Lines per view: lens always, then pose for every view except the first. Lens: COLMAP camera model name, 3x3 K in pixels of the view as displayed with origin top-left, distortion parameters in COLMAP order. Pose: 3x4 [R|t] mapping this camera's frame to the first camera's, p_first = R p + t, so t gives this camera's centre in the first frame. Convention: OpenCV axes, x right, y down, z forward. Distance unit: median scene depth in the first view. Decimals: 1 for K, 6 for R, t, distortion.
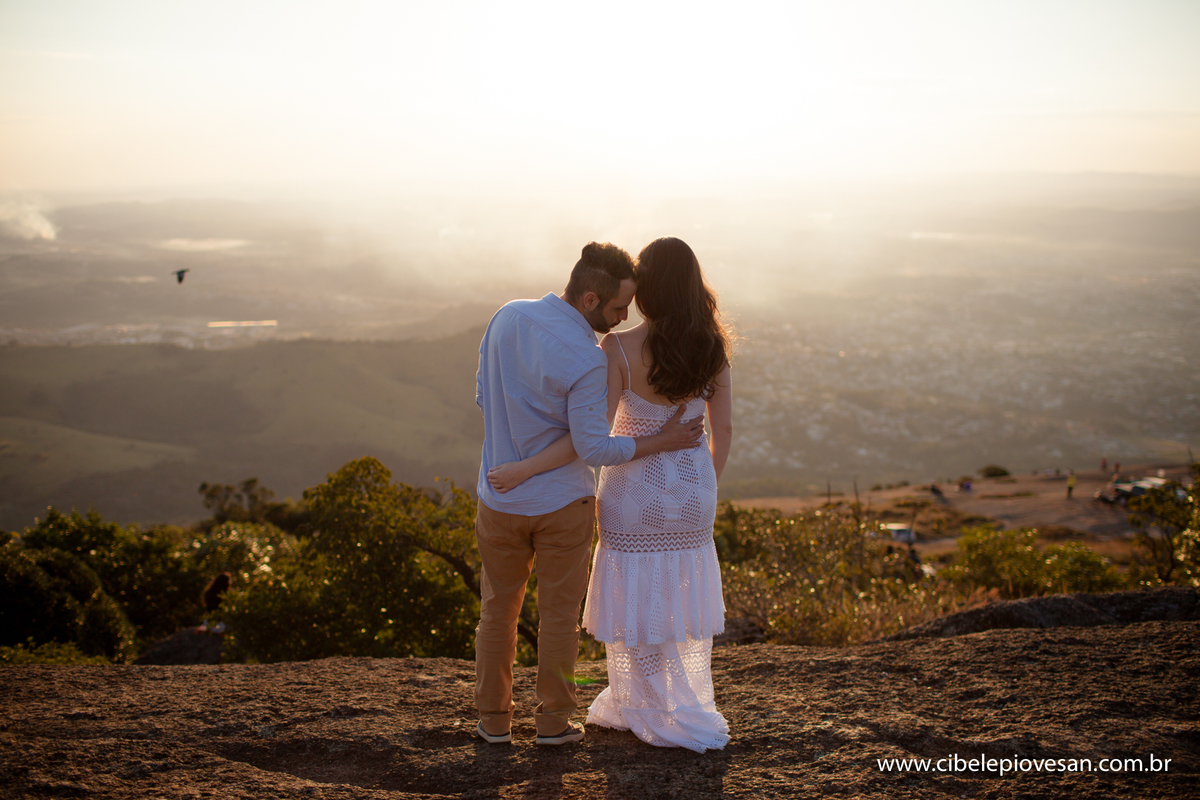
lens RADIAL K [[1254.4, 0, 597.6], [0, 1254.4, 432.6], [0, 0, 1]] dist [-0.057689, 0.000000]
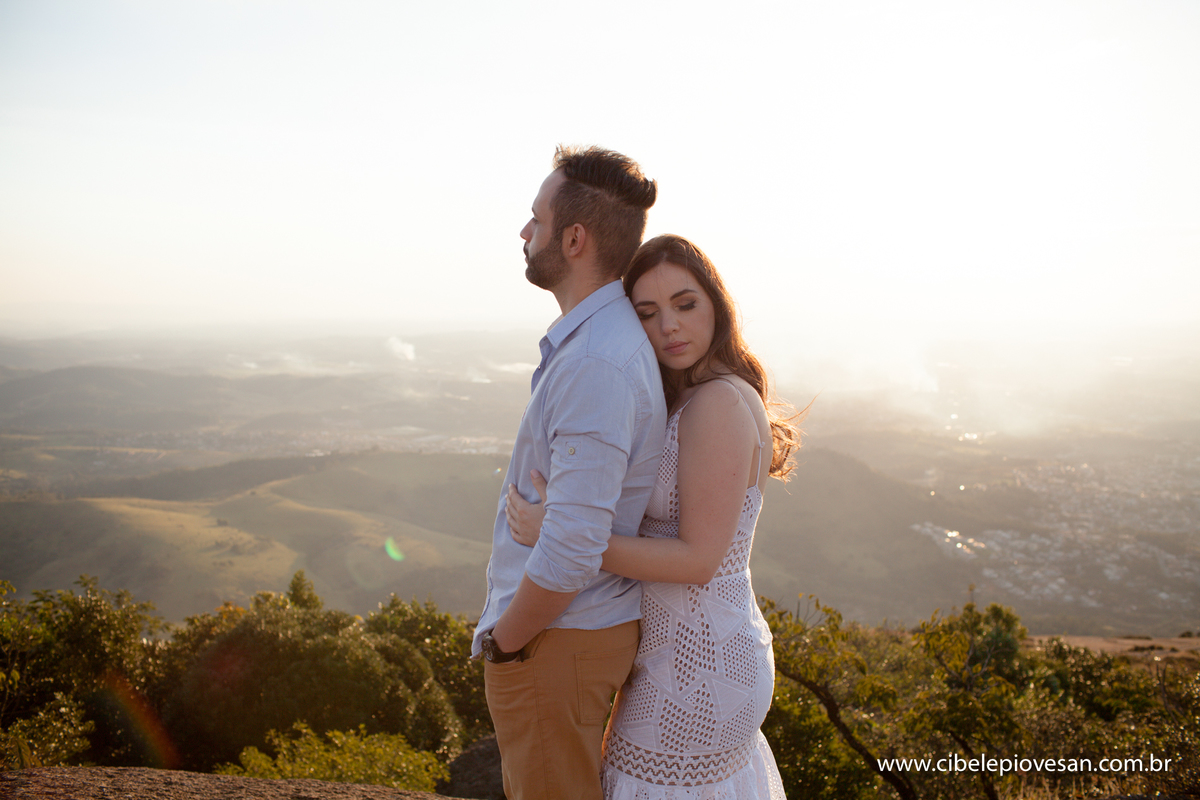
lens RADIAL K [[1156.3, 0, 592.0], [0, 1156.3, 394.4], [0, 0, 1]] dist [-0.048519, 0.000000]
pose [[0.966799, 0.031159, -0.253629, -0.158387], [-0.064729, 0.990029, -0.125108, 0.018420], [0.247202, 0.137372, 0.959177, 0.362250]]
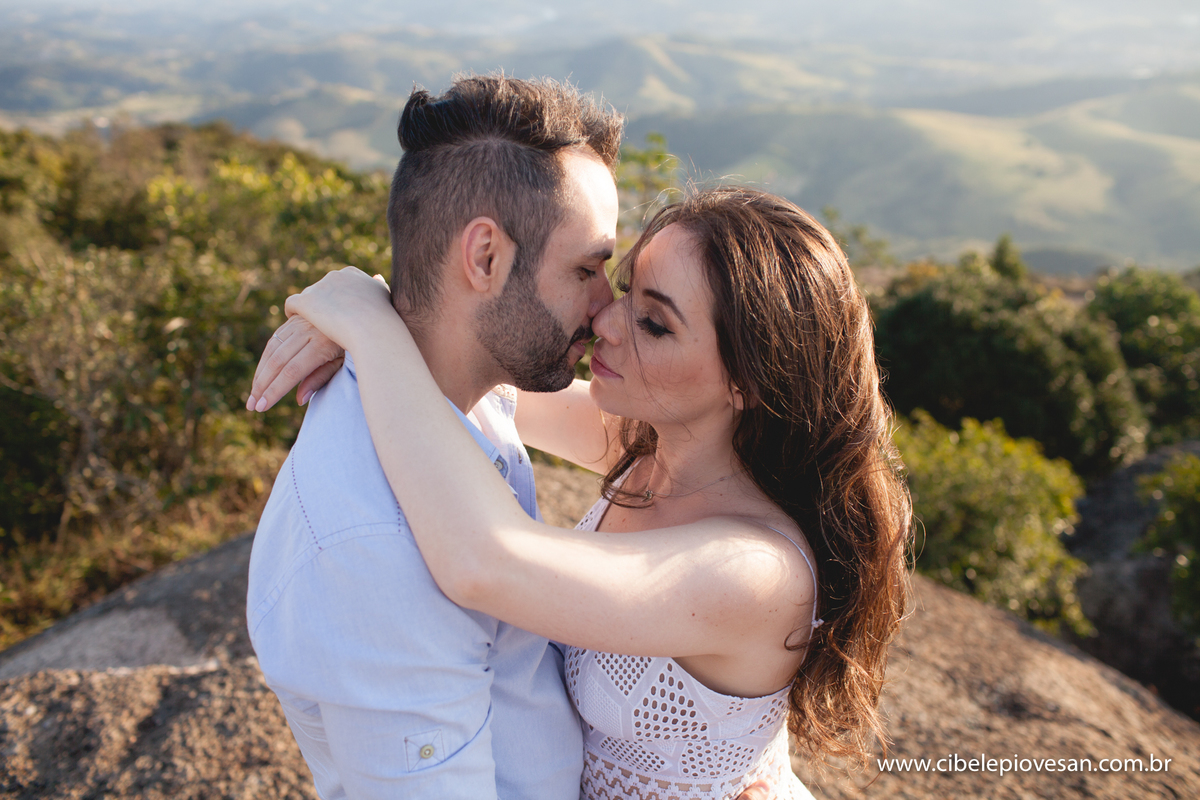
lens RADIAL K [[1156.3, 0, 601.4], [0, 1156.3, 399.3], [0, 0, 1]] dist [-0.048519, 0.000000]
pose [[0.605990, 0.275399, -0.746279, 0.014720], [-0.111486, 0.958302, 0.263114, -0.138399], [0.787621, -0.076245, 0.611424, 0.674372]]
